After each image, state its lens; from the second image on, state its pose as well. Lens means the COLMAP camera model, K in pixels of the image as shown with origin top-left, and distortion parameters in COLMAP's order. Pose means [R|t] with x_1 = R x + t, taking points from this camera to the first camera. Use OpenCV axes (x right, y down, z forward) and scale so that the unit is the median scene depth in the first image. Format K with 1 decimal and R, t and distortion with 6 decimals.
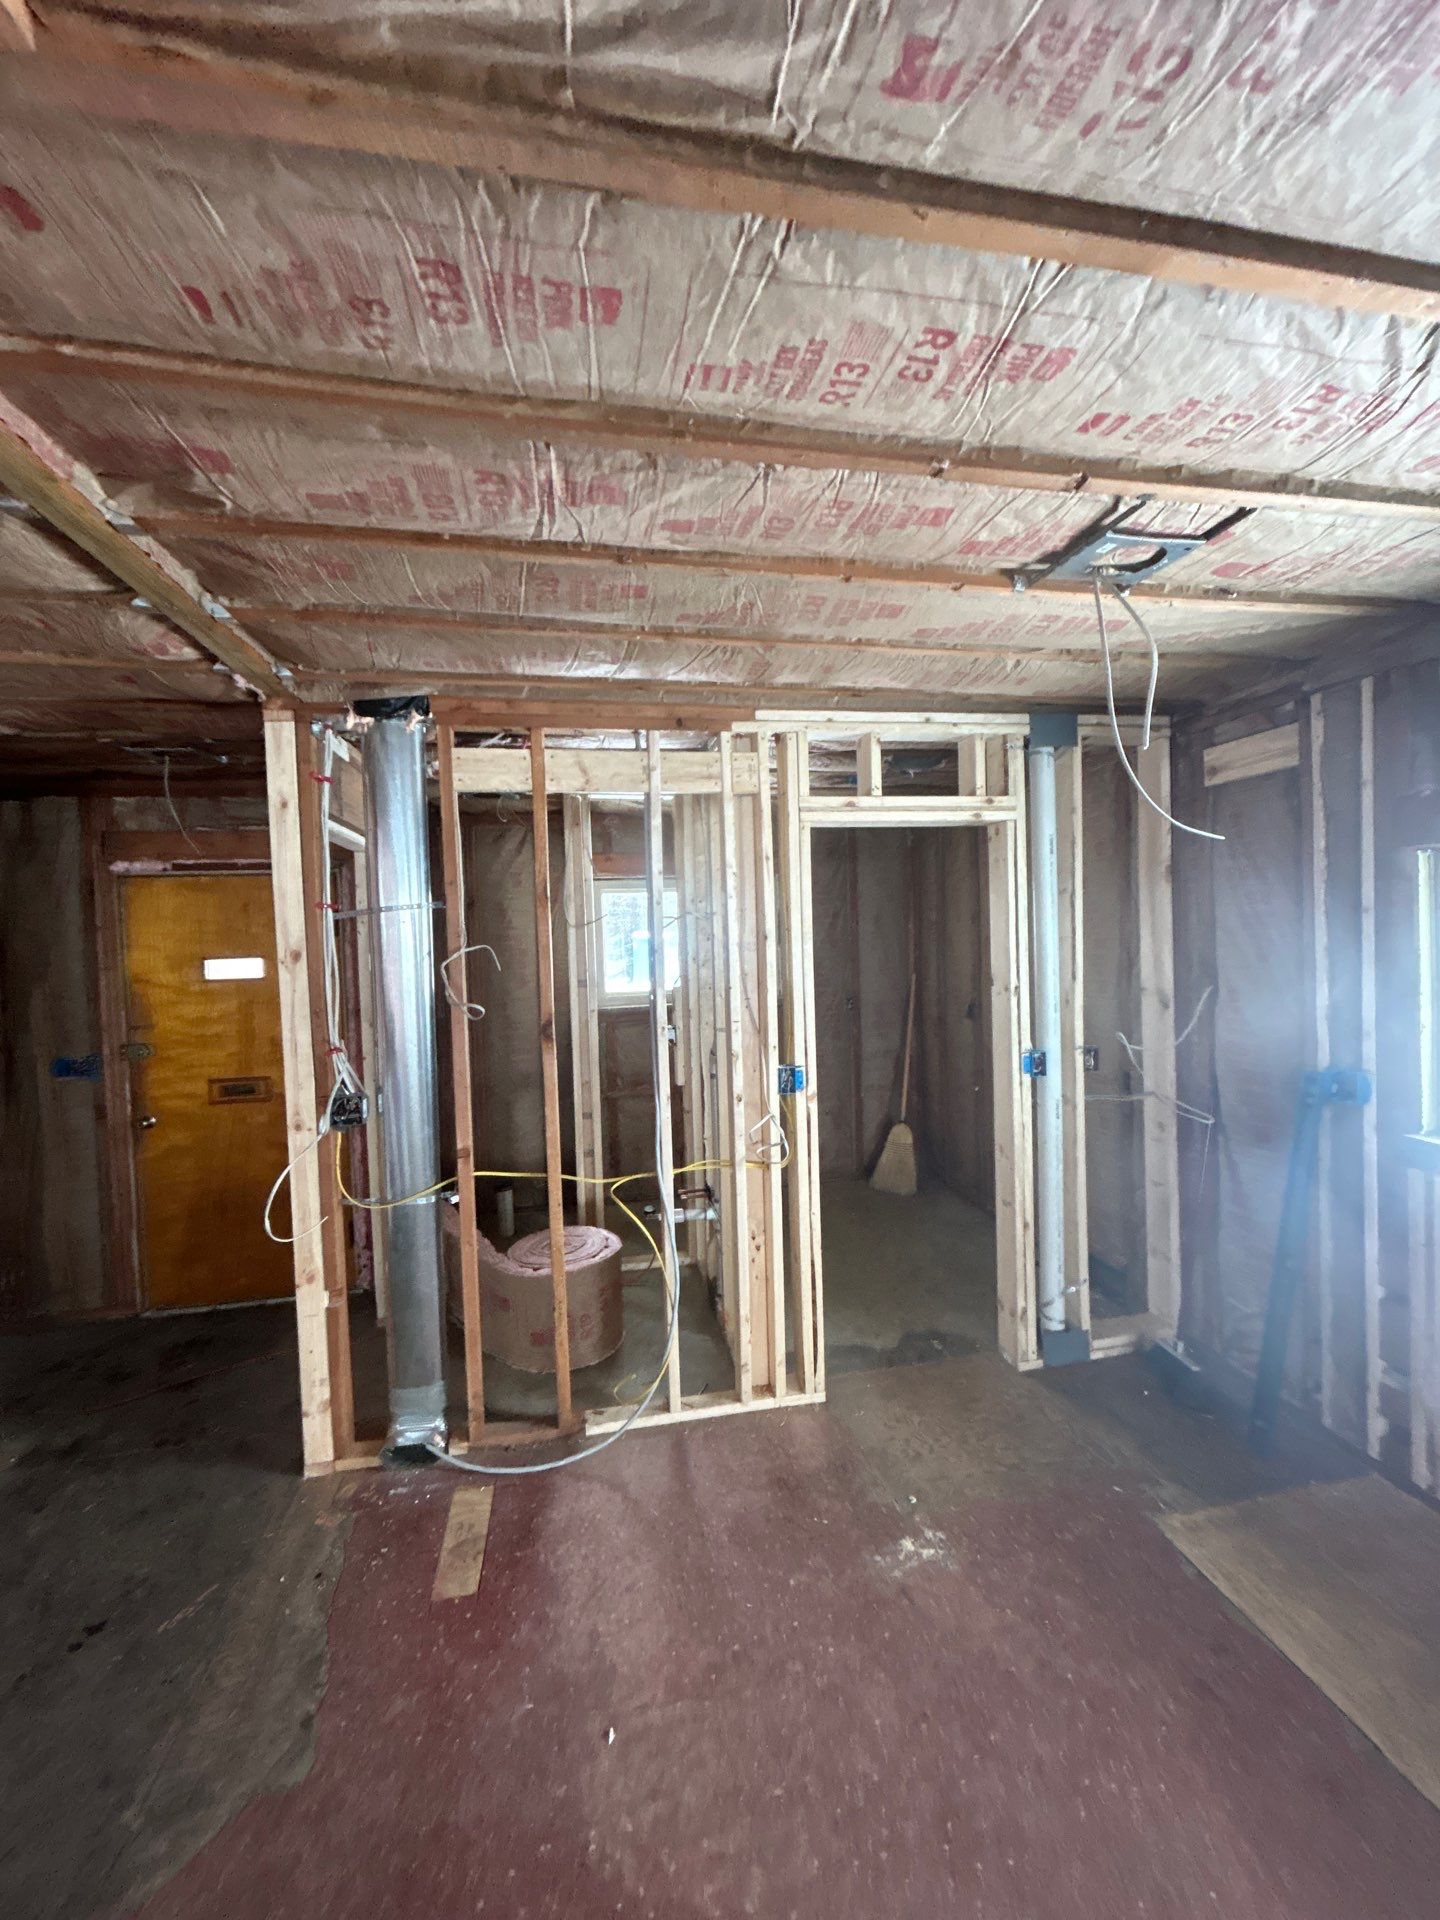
lens RADIAL K [[768.5, 0, 720.0], [0, 768.5, 960.0], [0, 0, 1]] dist [-0.002612, -0.000185]
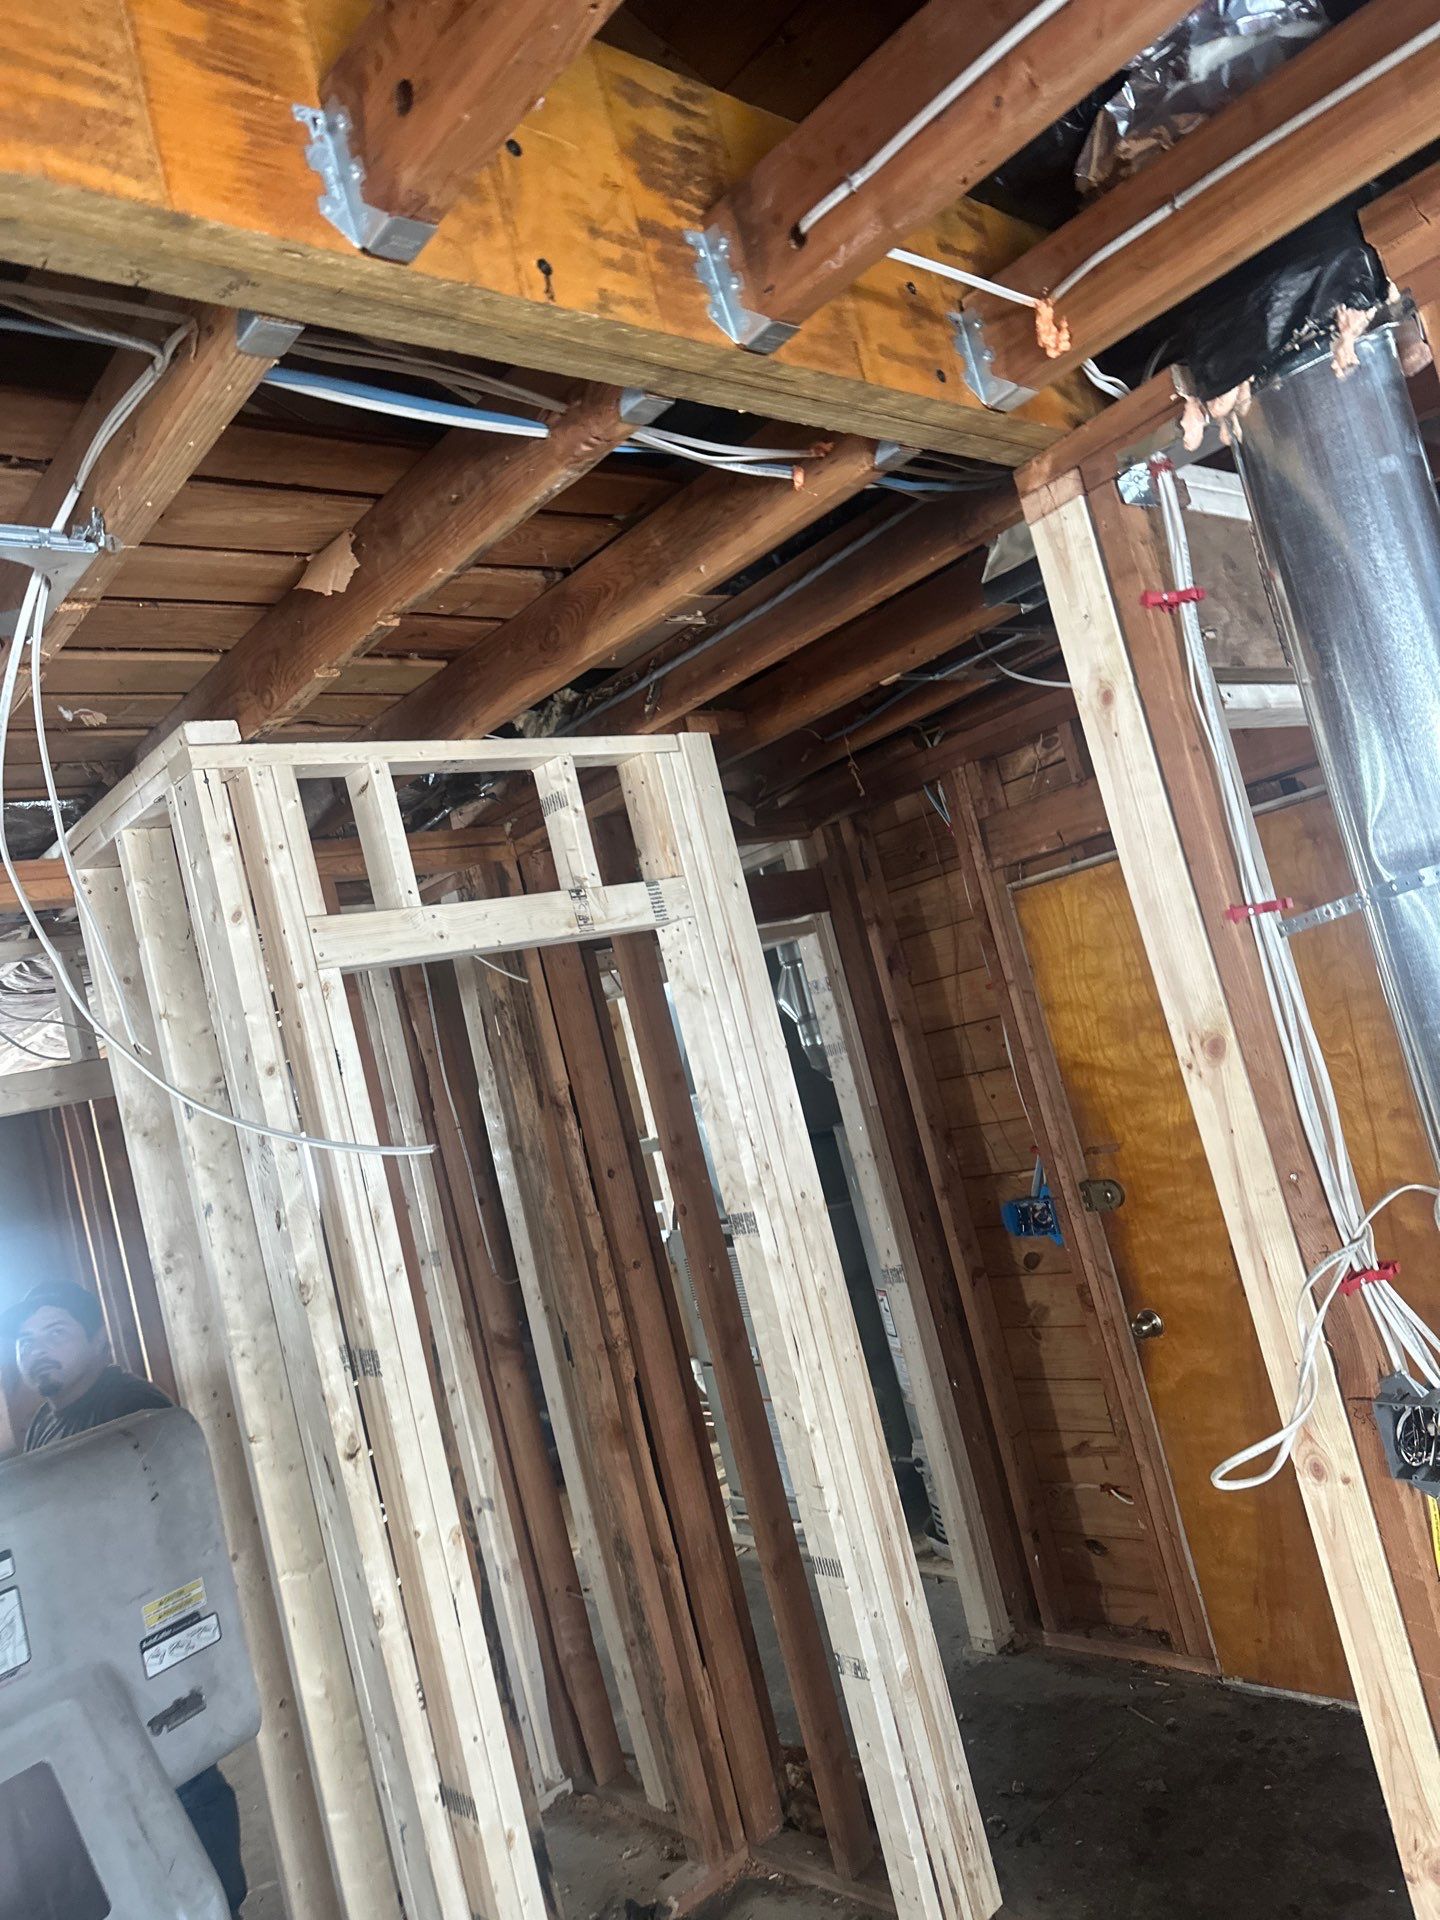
lens RADIAL K [[1358.7, 0, 719.4], [0, 1358.7, 946.5], [0, 0, 1]] dist [0.065832, -0.067031]
pose [[0.500449, -0.161536, -0.850562, -0.052769], [0.199641, 0.977494, -0.068179, -0.052406], [0.842433, -0.135688, 0.521436, 0.363698]]
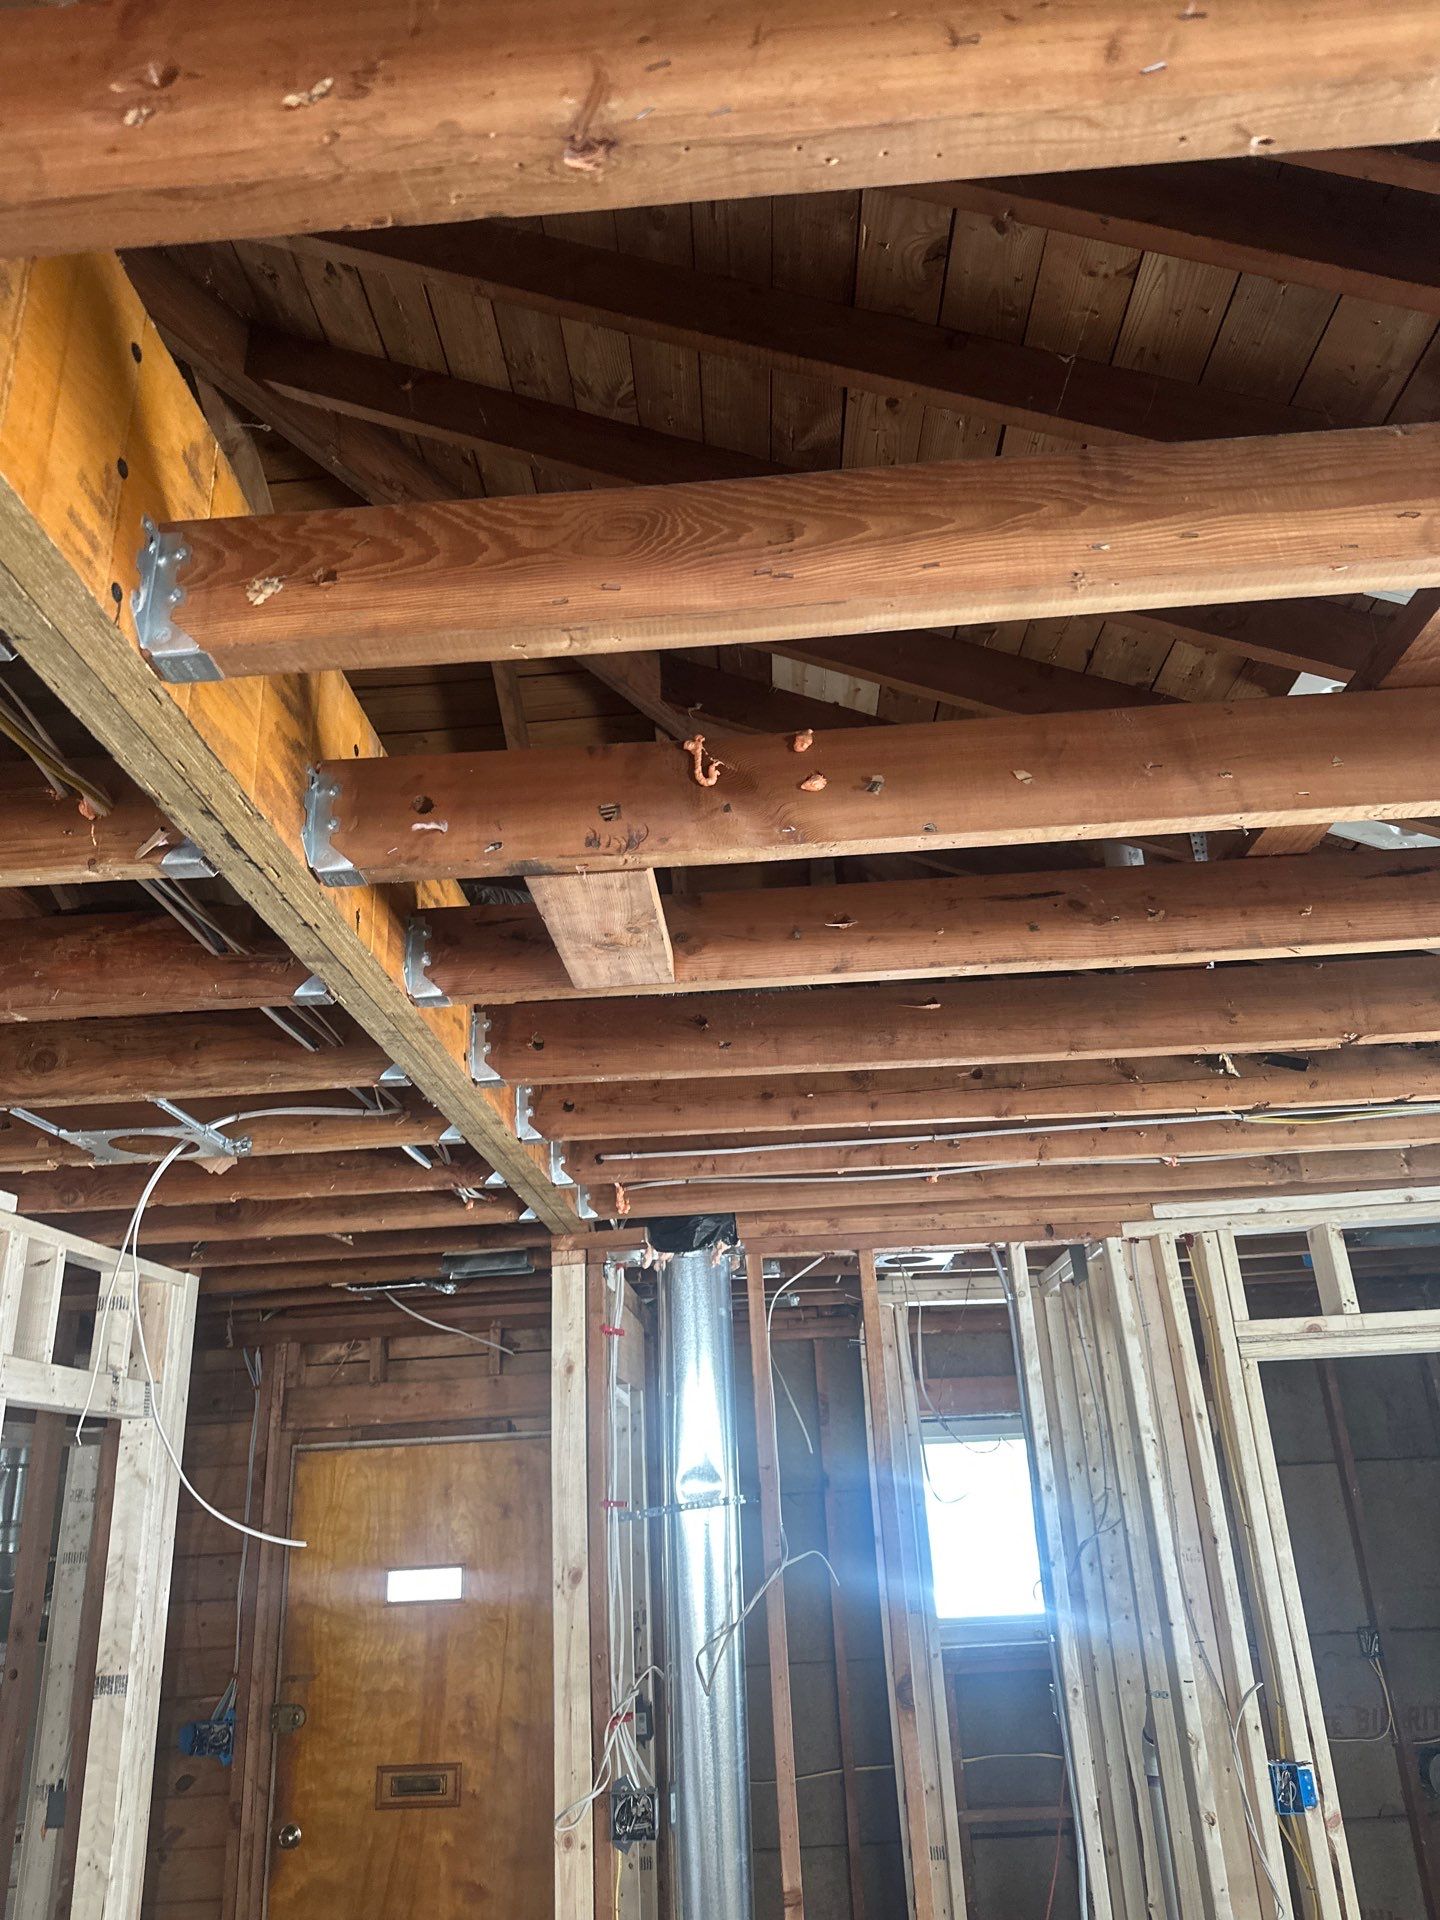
lens RADIAL K [[1358.7, 0, 719.4], [0, 1358.7, 946.5], [0, 0, 1]] dist [0.065832, -0.067031]
pose [[0.970597, -0.102675, -0.217713, -0.045617], [0.009953, 0.920810, -0.389885, -0.042041], [0.240504, 0.376254, 0.894757, -0.376473]]
